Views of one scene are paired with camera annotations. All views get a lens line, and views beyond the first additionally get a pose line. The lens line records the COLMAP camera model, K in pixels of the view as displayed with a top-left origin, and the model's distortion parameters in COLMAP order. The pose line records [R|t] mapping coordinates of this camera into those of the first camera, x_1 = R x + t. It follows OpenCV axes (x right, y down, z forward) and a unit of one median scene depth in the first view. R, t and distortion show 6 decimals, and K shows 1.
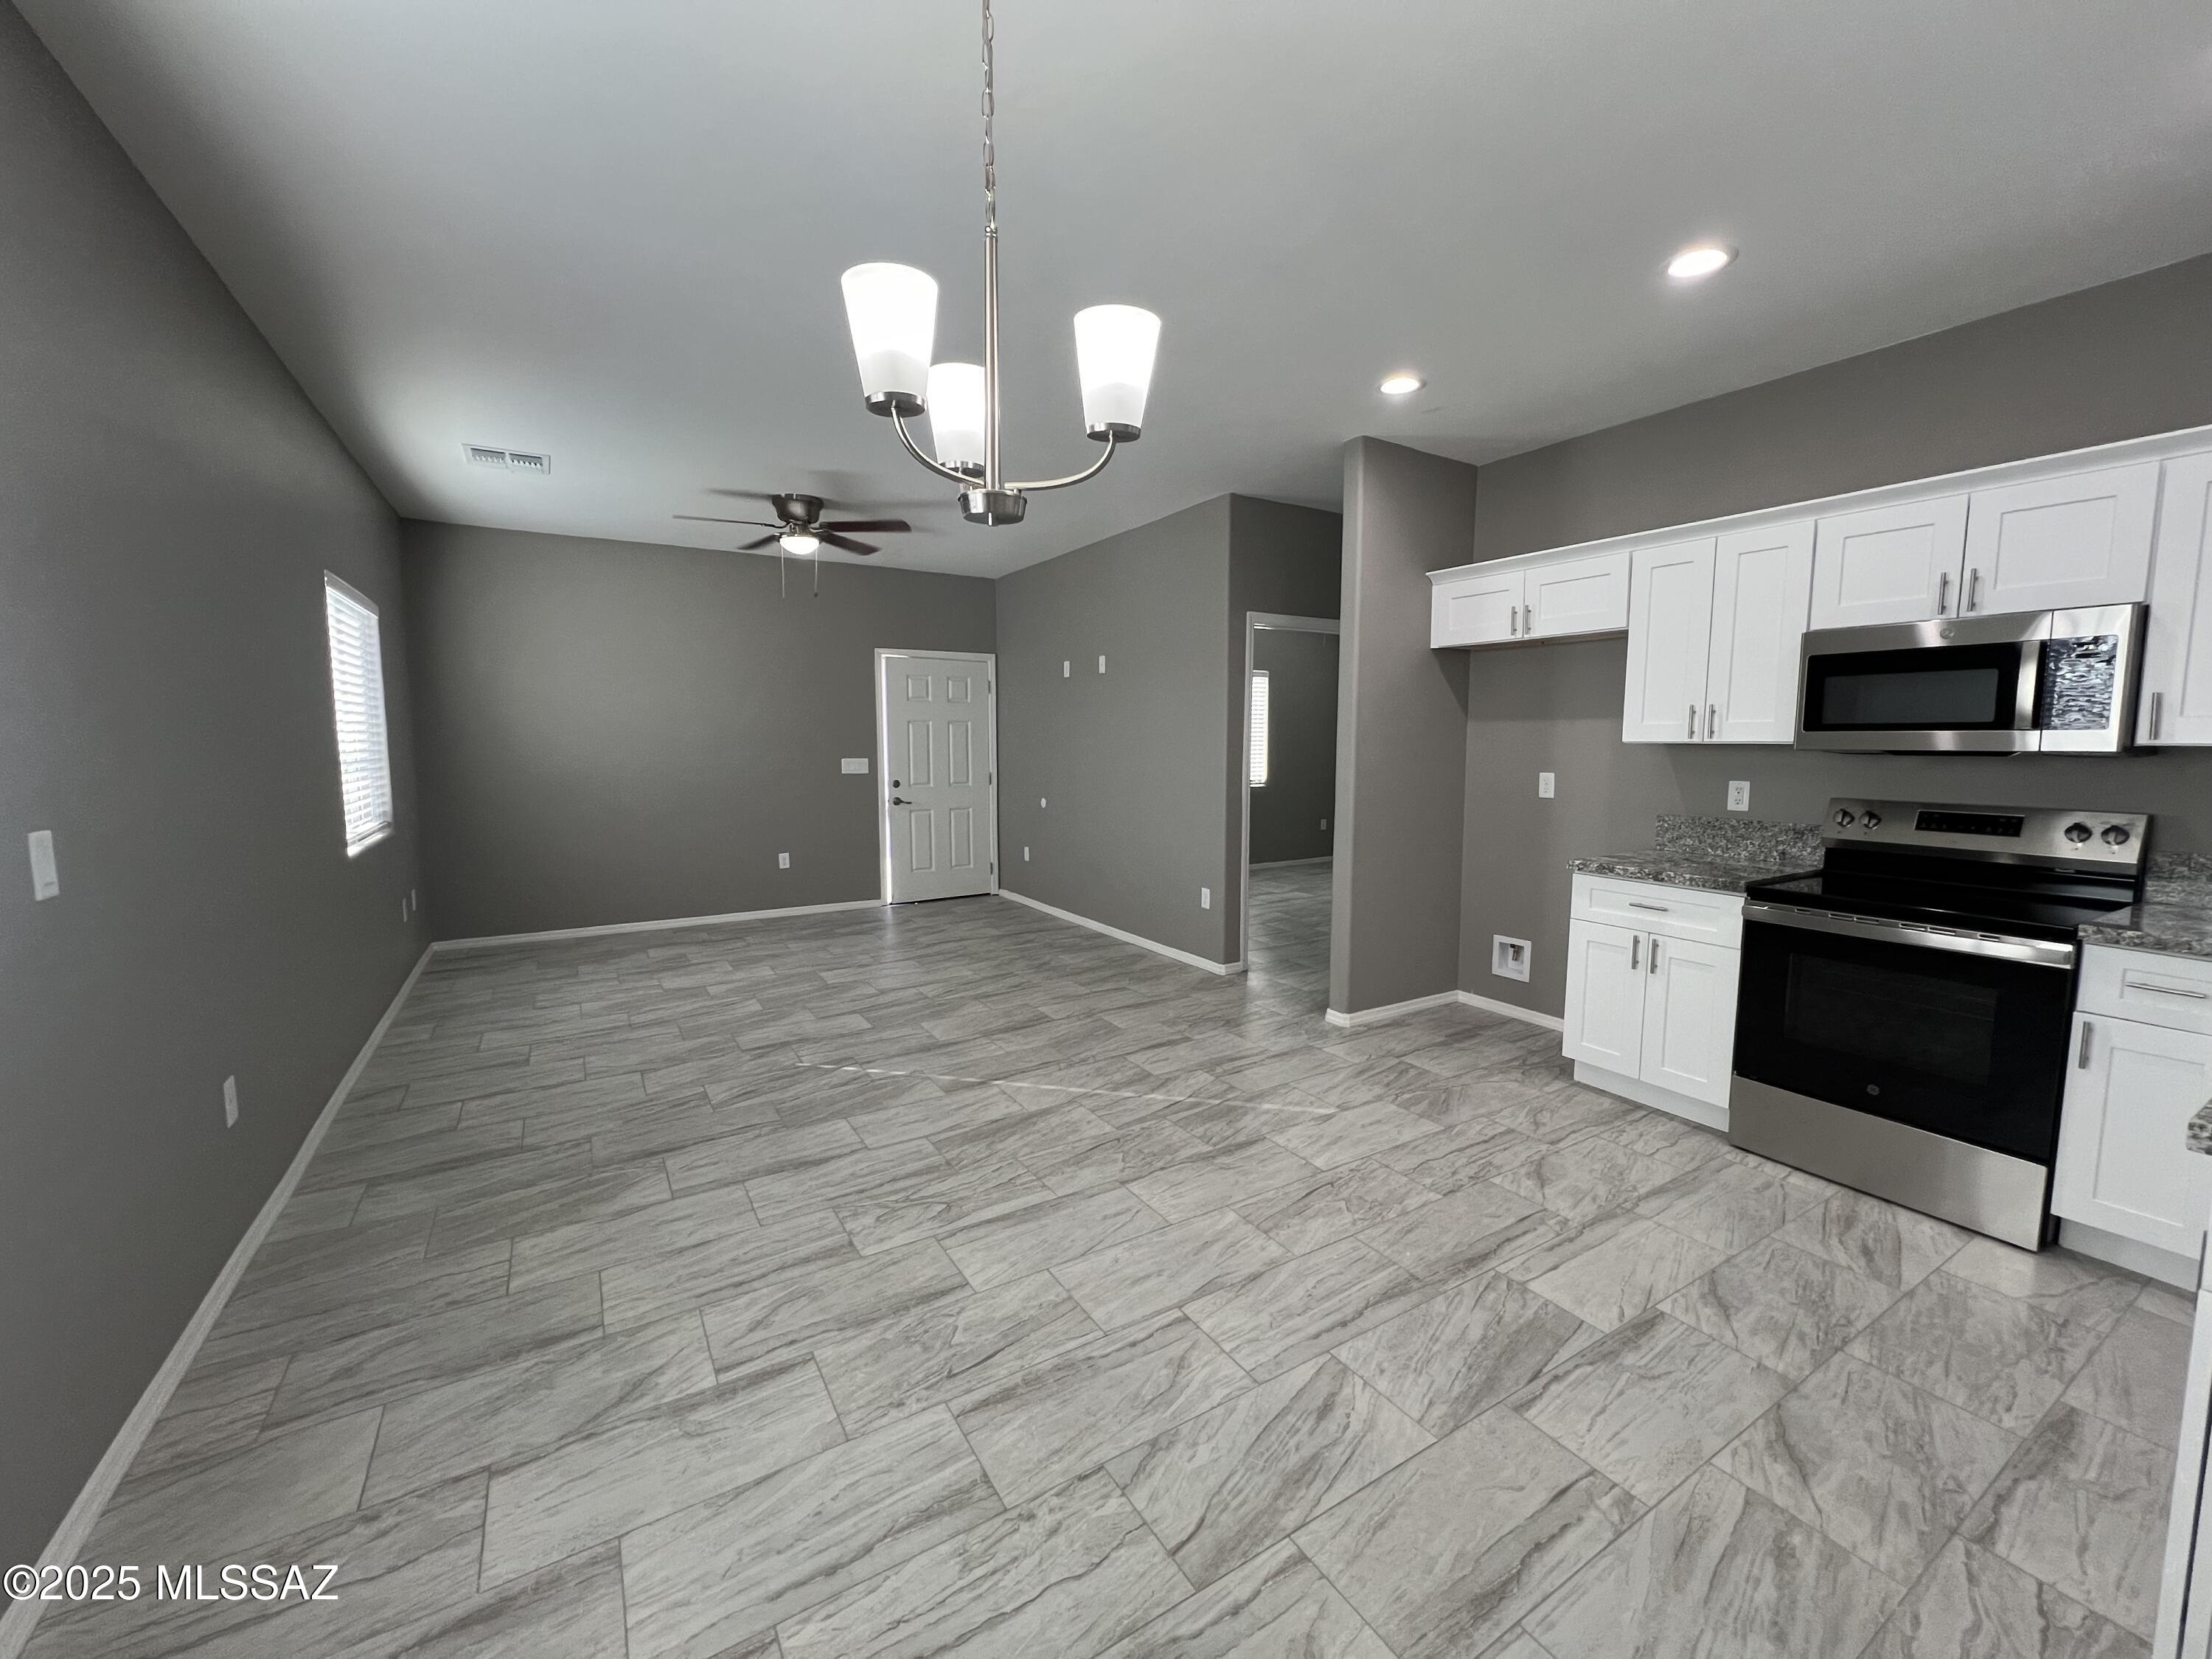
lens RADIAL K [[878.4, 0, 1099.9], [0, 878.4, 827.6], [0, 0, 1]] dist [-0.000493, 0.000035]
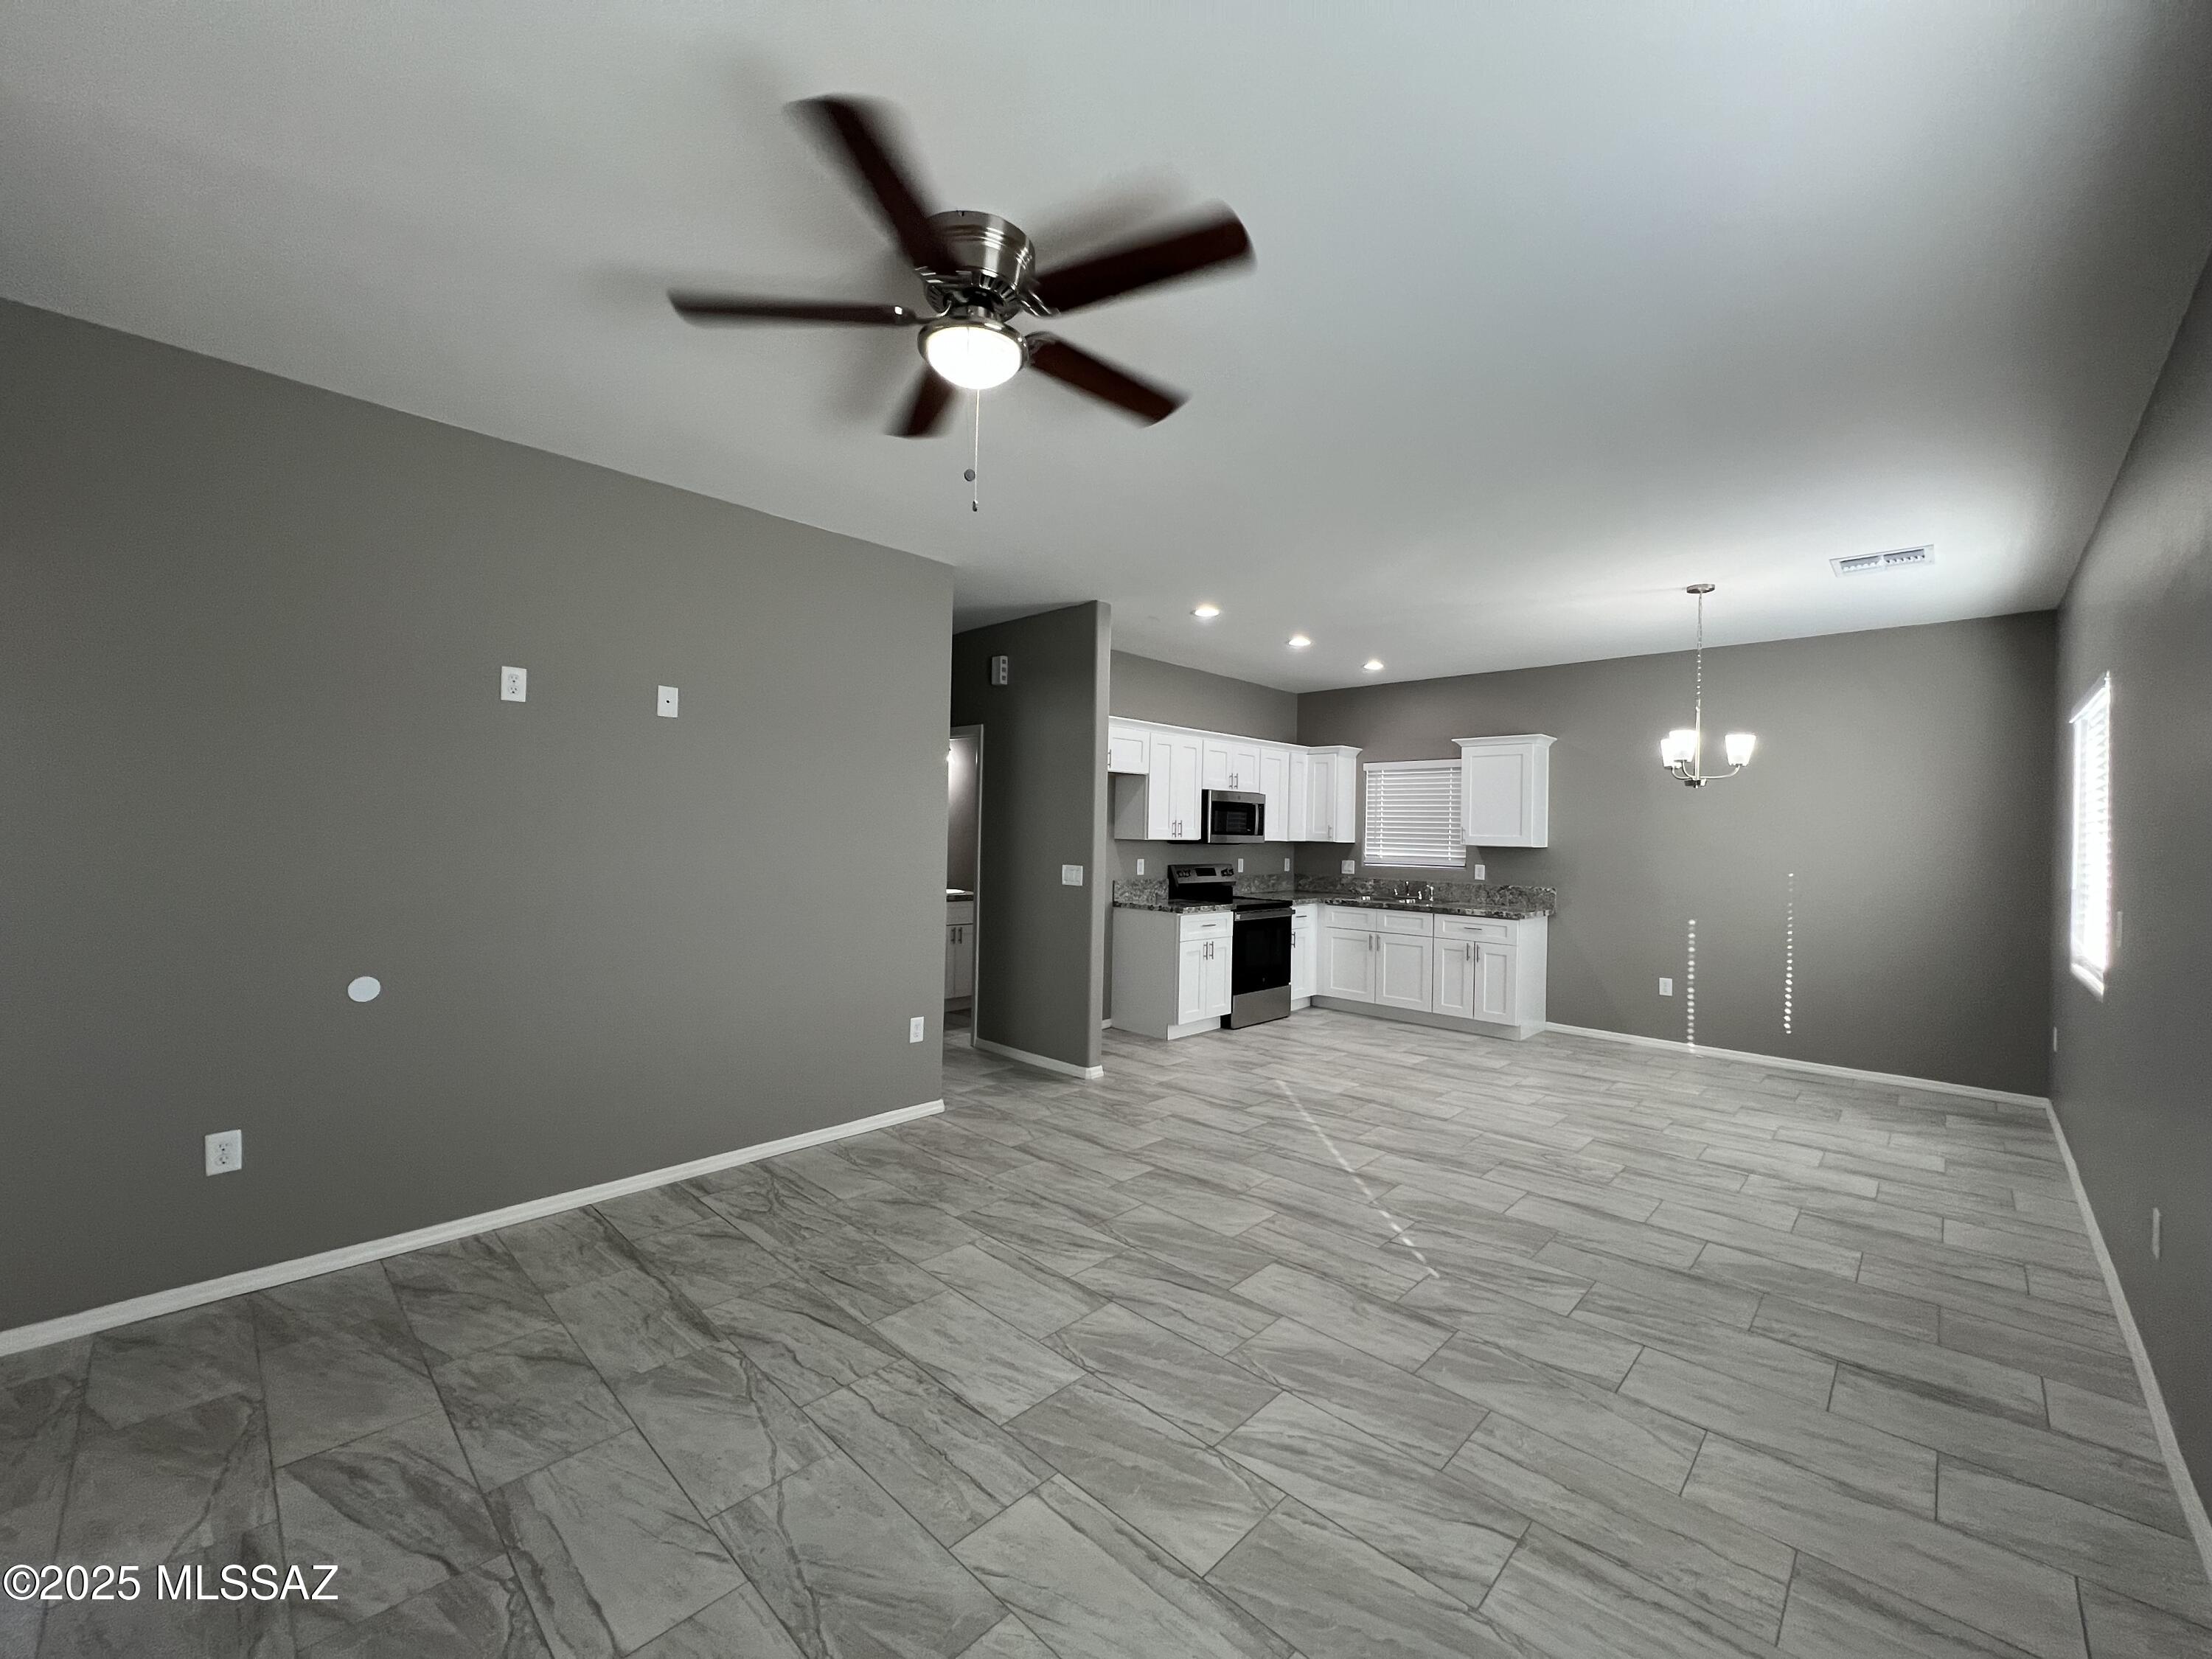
lens RADIAL K [[886.5, 0, 1104.3], [0, 886.5, 827.5], [0, 0, 1]] dist [0.001683, 0.000760]
pose [[-0.256430, -0.001433, 0.966562, -1.259426], [0.078575, 0.996658, 0.022324, -0.195177], [-0.963364, 0.081673, -0.255461, 1.796286]]
